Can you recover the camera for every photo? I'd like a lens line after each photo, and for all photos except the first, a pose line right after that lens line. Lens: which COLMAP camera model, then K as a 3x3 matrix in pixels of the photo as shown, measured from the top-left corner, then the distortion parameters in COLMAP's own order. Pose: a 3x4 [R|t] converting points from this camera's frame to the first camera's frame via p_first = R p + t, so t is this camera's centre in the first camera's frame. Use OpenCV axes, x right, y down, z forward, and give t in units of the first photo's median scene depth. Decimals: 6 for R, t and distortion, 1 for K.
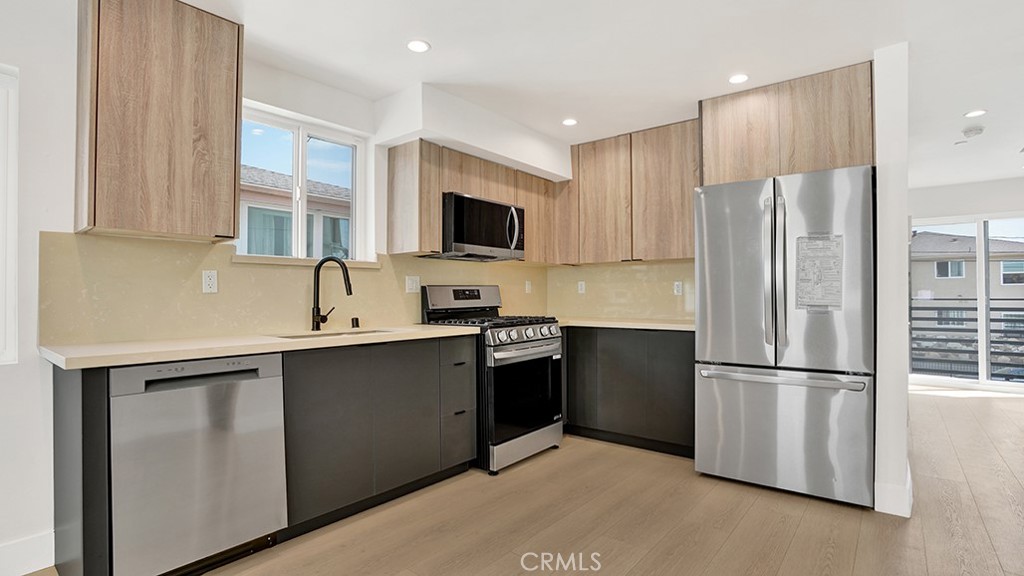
lens RADIAL K [[479.6, 0, 512.0], [0, 479.6, 288.0], [0, 0, 1]] dist [-0.067633, 0.027036]
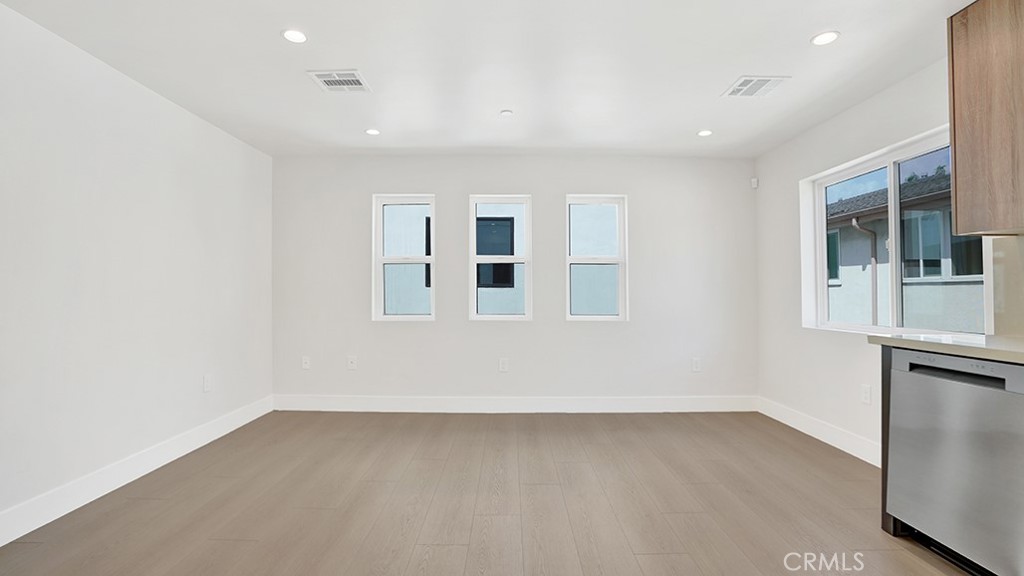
lens RADIAL K [[480.8, 0, 511.5], [0, 480.8, 283.1], [0, 0, 1]] dist [-0.068418, 0.026678]
pose [[-0.767325, -0.013322, -0.641120, 0.419257], [0.010114, 0.999408, -0.032872, 0.010496], [0.641179, -0.031708, -0.766736, 0.669531]]
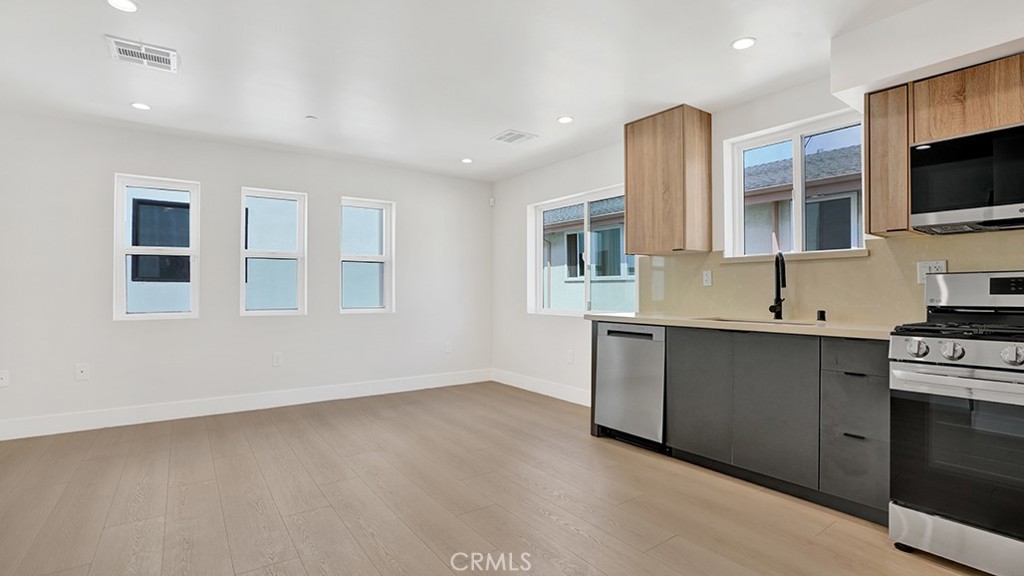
lens RADIAL K [[479.6, 0, 512.0], [0, 479.6, 288.0], [0, 0, 1]] dist [-0.067633, 0.027036]
pose [[-0.254120, -0.000485, -0.967173, 0.707396], [0.016185, 0.999858, -0.004754, 0.010031], [0.967037, -0.016862, -0.254076, 0.595666]]
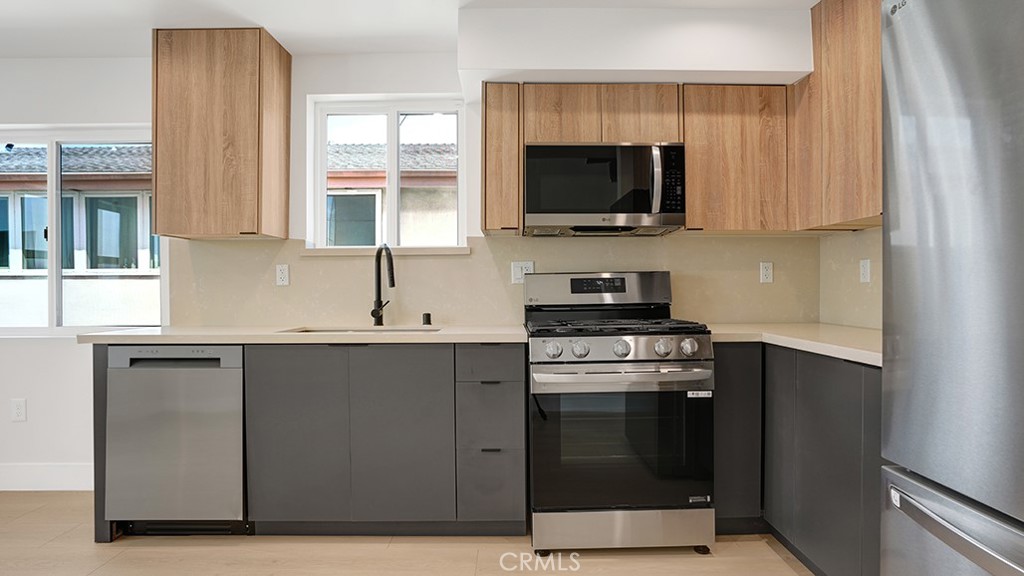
lens RADIAL K [[542.9, 0, 517.5], [0, 542.9, 288.3], [0, 0, 1]] dist [-0.058944, 0.029591]
pose [[0.642556, 0.000962, -0.766238, 0.492992], [0.014703, 0.999800, 0.013585, 0.006048], [0.766097, -0.019996, 0.642413, 0.468410]]
